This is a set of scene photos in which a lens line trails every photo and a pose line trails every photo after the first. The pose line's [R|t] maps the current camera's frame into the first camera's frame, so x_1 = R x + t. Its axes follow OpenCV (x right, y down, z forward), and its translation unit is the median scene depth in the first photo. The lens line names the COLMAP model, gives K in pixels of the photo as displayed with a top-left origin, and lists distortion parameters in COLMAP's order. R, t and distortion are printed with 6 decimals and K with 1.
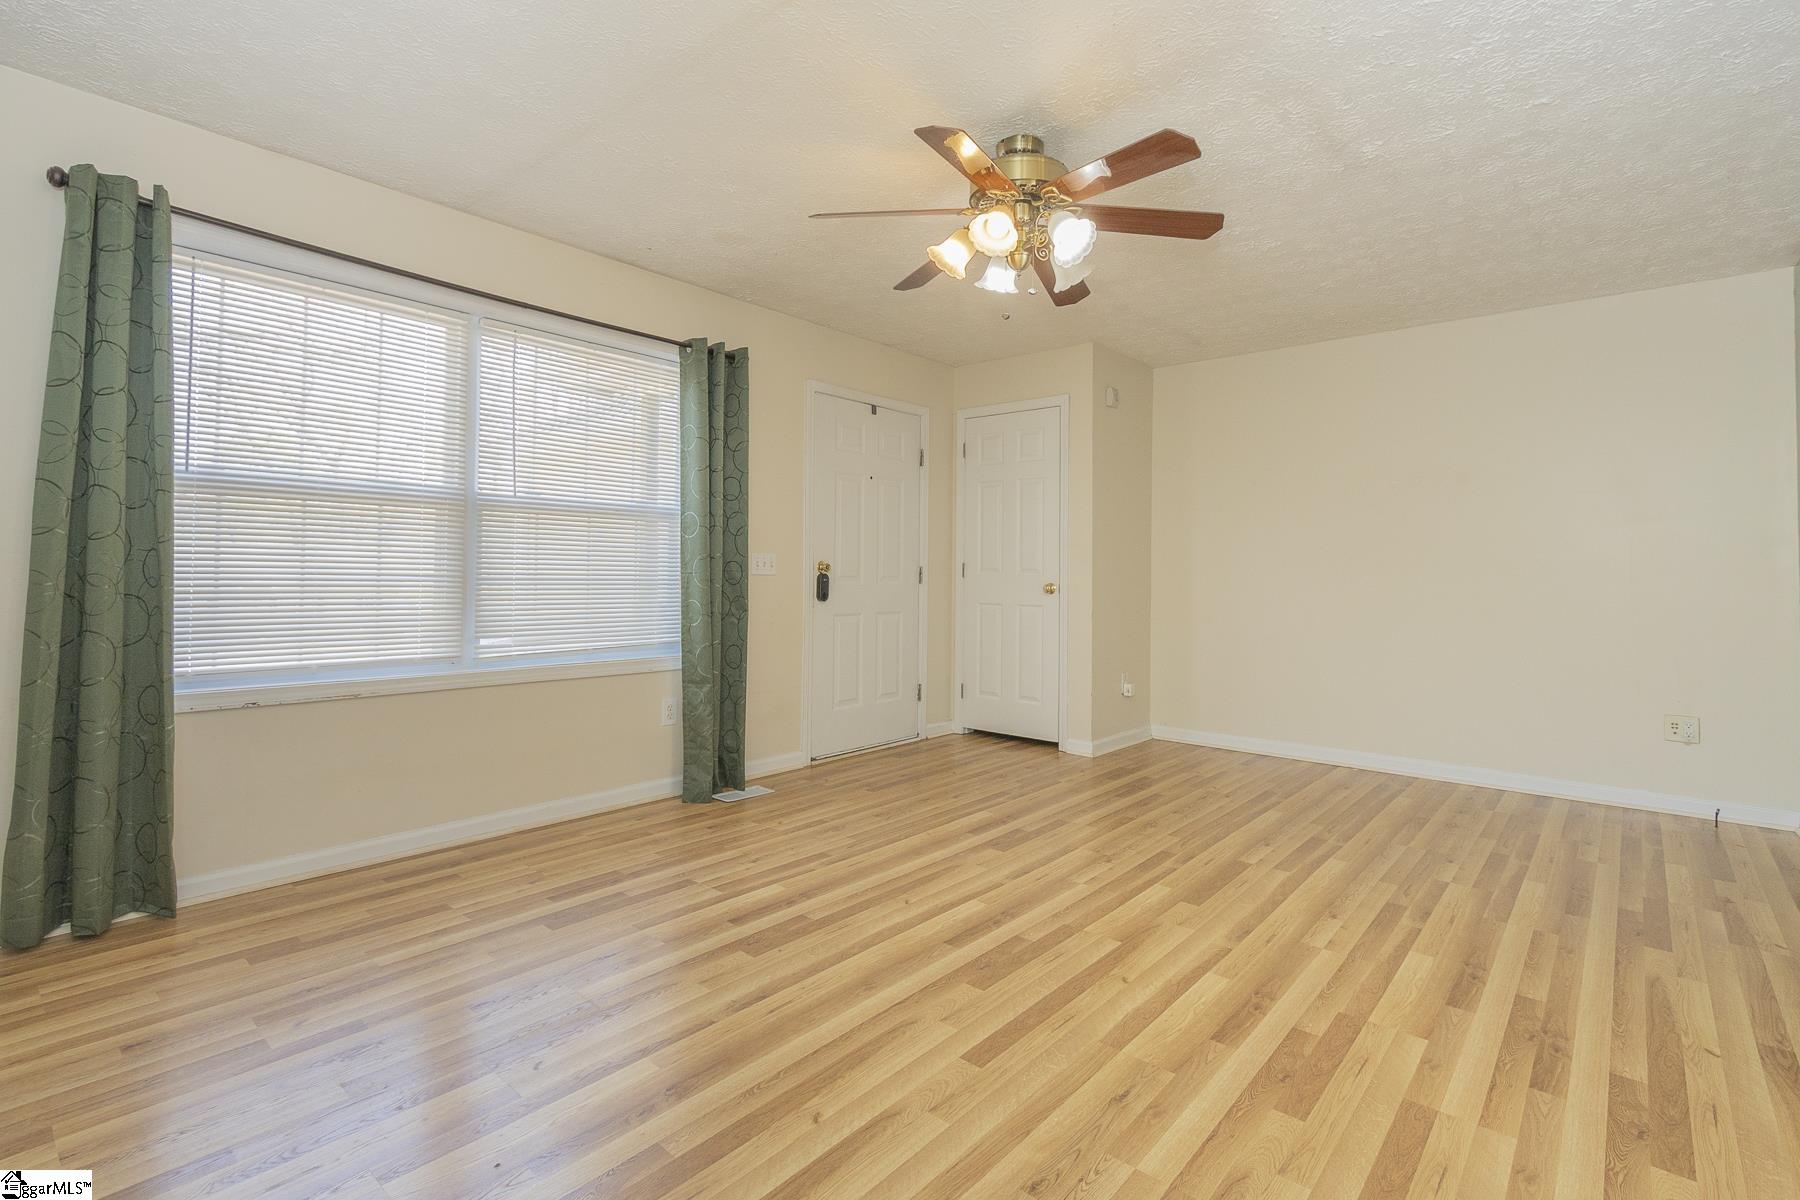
lens RADIAL K [[832.6, 0, 905.7], [0, 832.6, 548.0], [0, 0, 1]] dist [-0.001127, -0.000017]
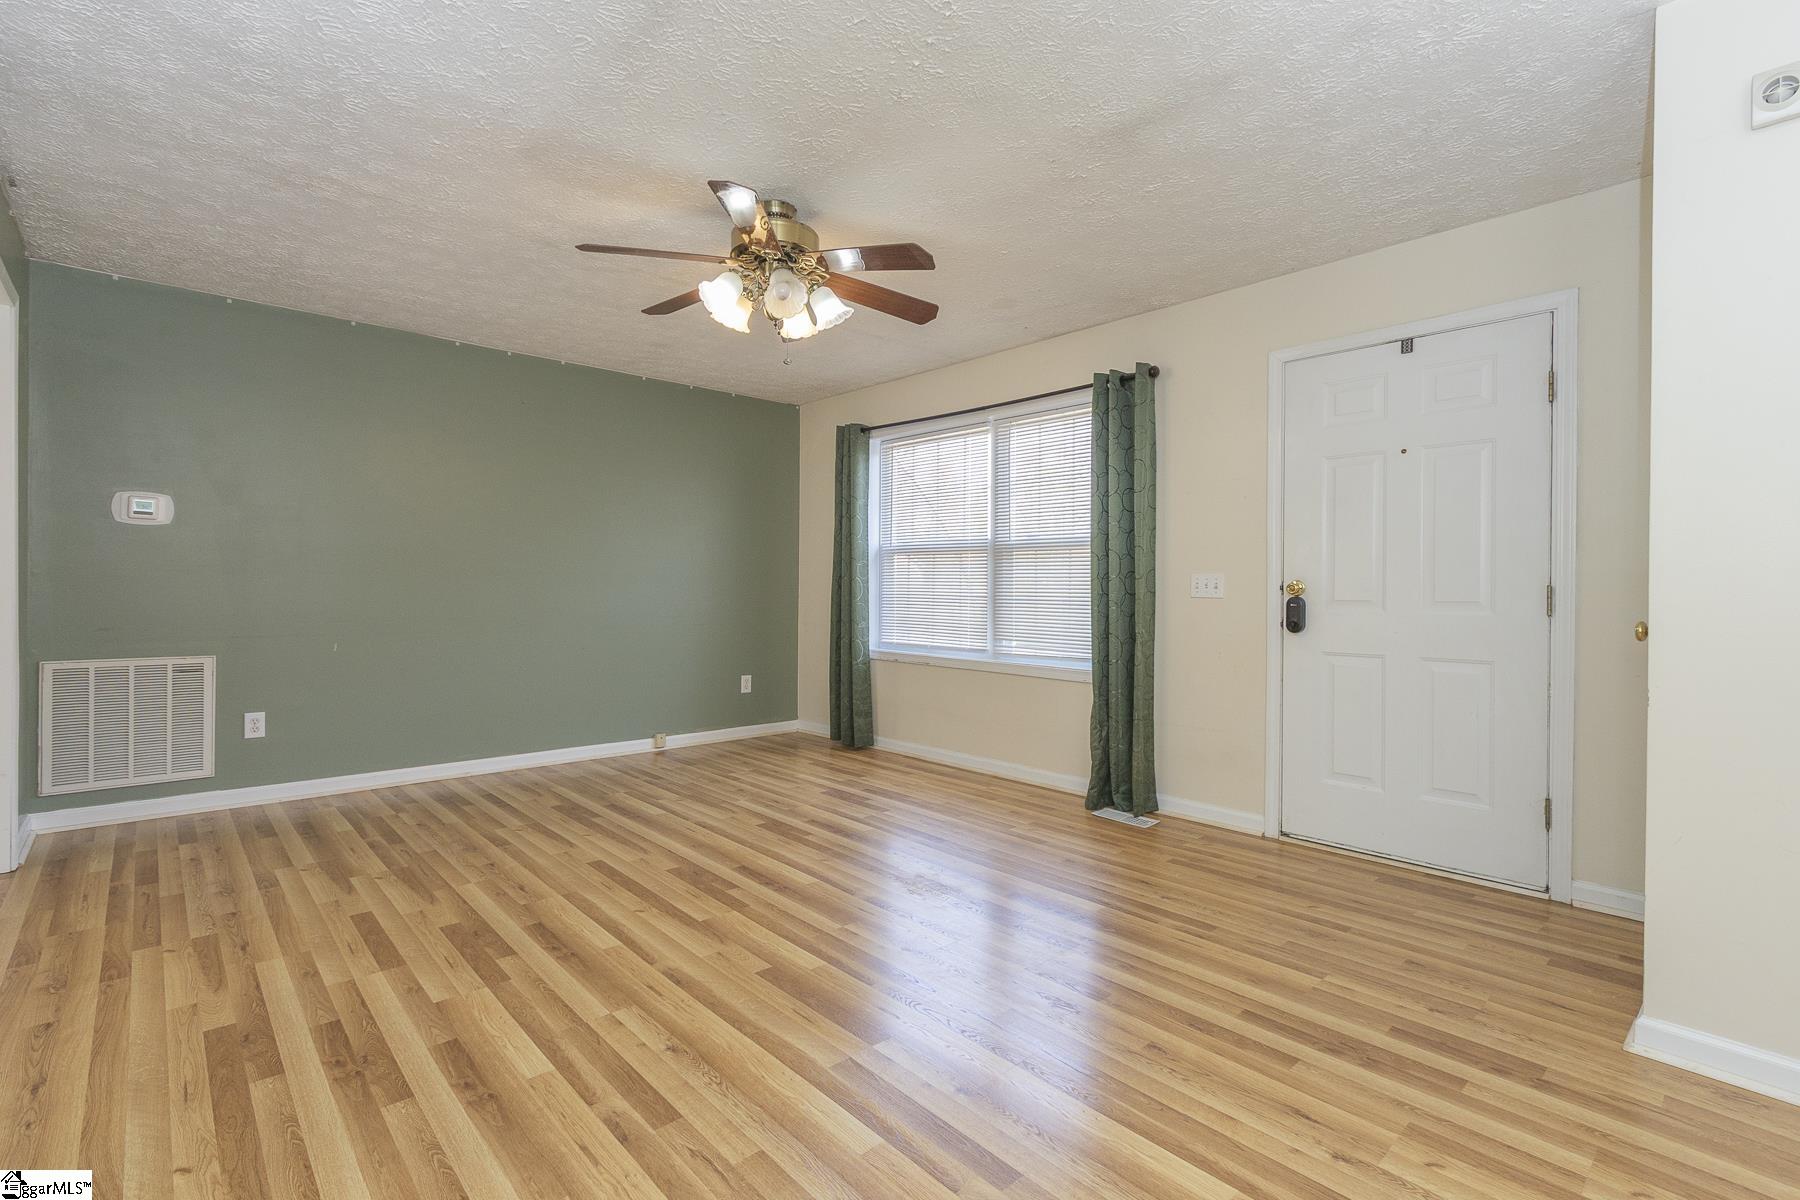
lens RADIAL K [[817.6, 0, 908.4], [0, 817.6, 592.1], [0, 0, 1]] dist [0.000729, -0.000139]
pose [[-0.102462, -0.009696, -0.994690, 1.169674], [0.019245, 0.999746, -0.011727, 0.048537], [0.994551, -0.020344, -0.102249, 1.238621]]
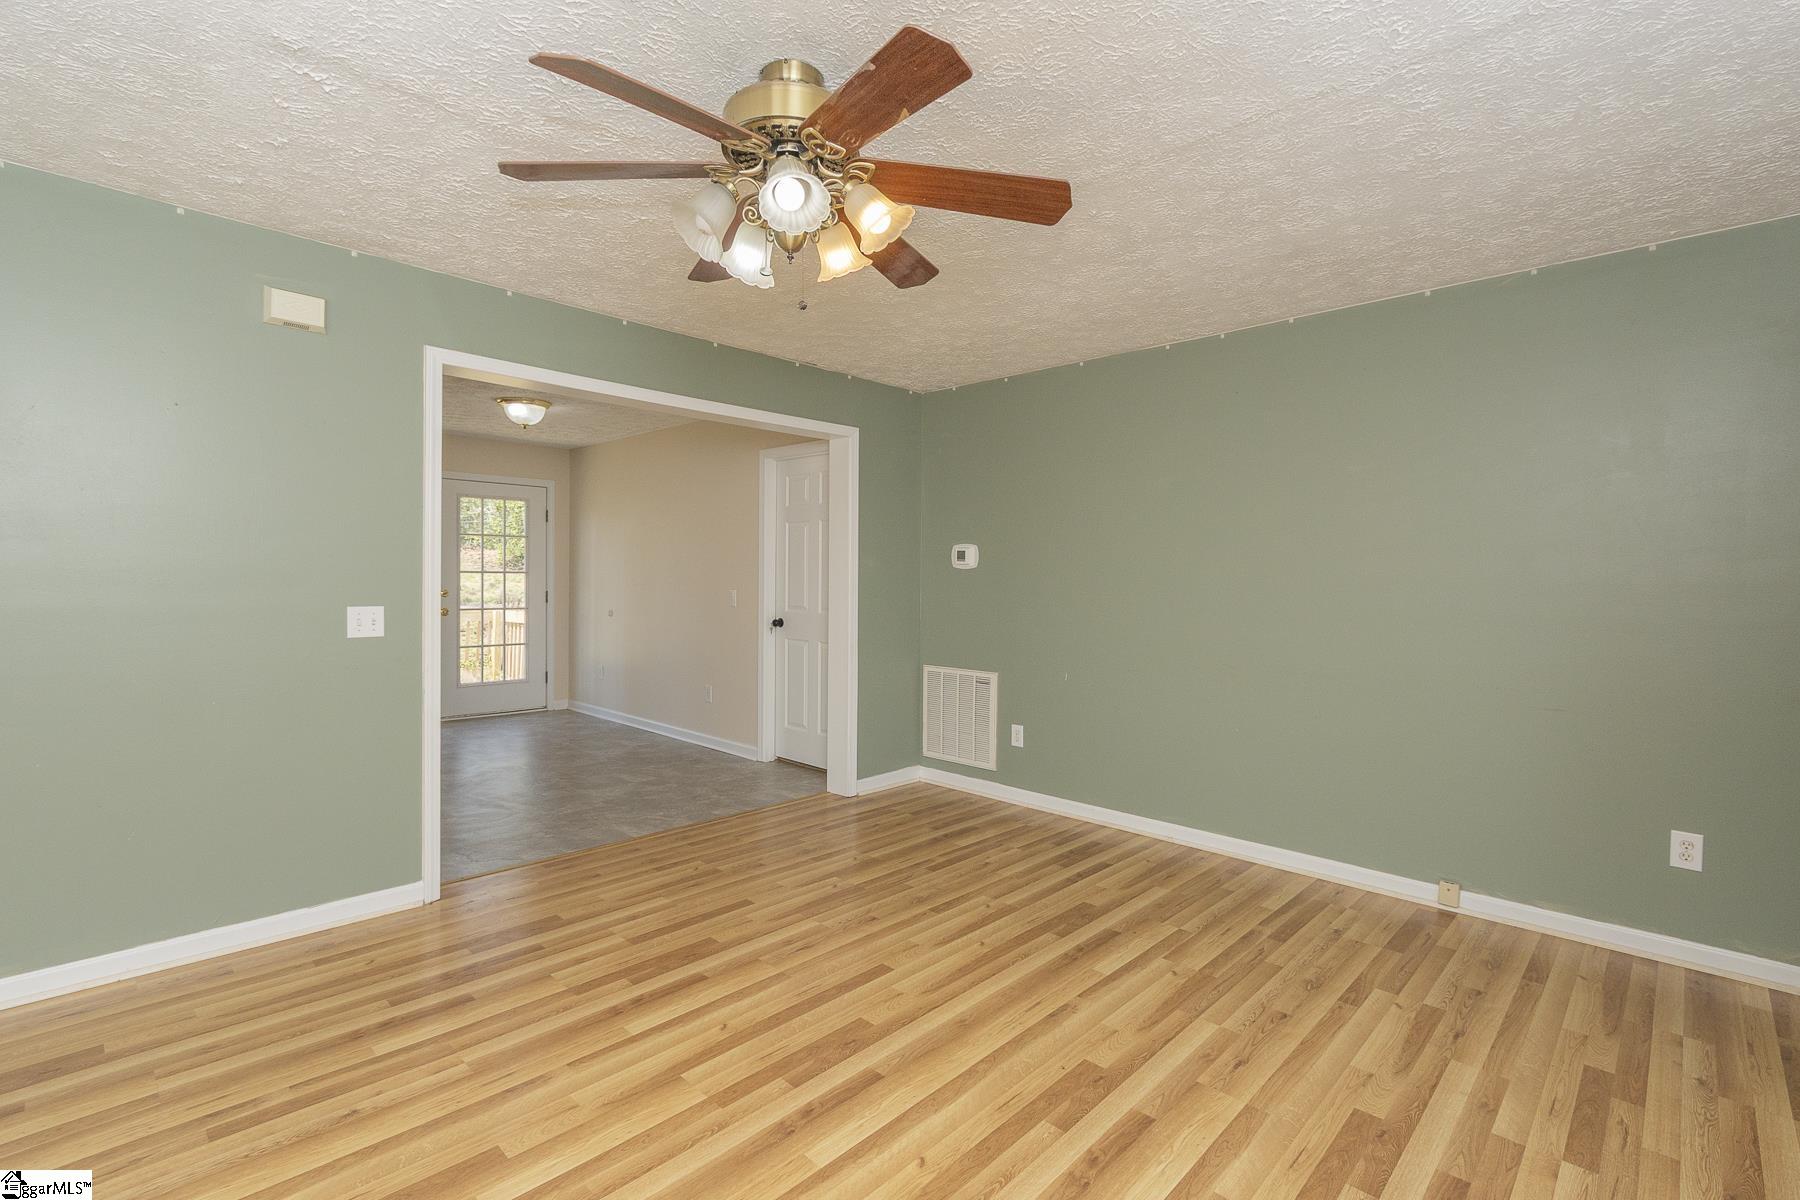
lens RADIAL K [[817.6, 0, 908.4], [0, 817.6, 592.1], [0, 0, 1]] dist [0.000729, -0.000139]
pose [[-0.998655, -0.024170, 0.045875, -0.006696], [-0.024758, 0.999618, -0.012276, -0.026868], [-0.045561, -0.013395, -0.998872, 1.648043]]
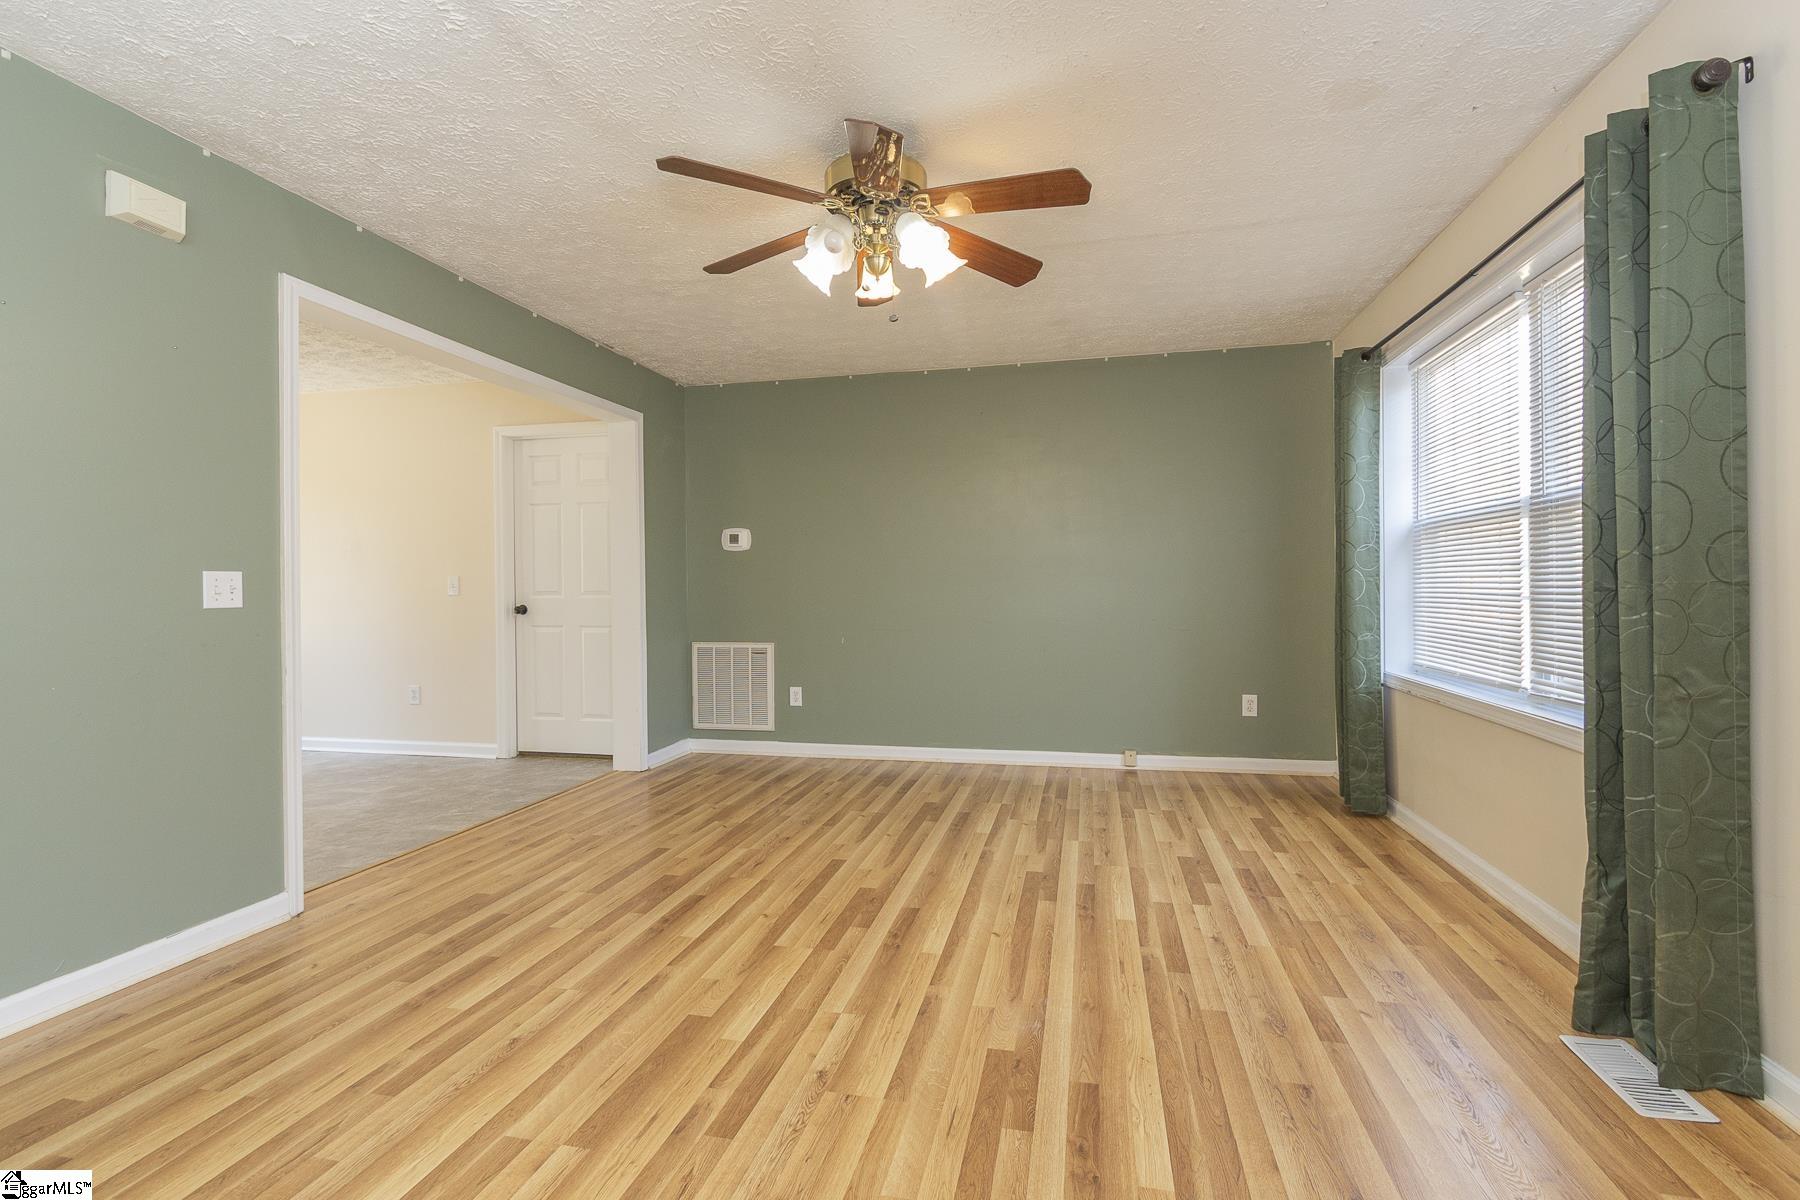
lens RADIAL K [[817.6, 0, 908.4], [0, 817.6, 592.1], [0, 0, 1]] dist [0.000729, -0.000139]
pose [[-0.877287, -0.002564, -0.479960, 0.536033], [0.012257, 0.999540, -0.027743, 0.055654], [0.479810, -0.030221, -0.876852, 1.767324]]
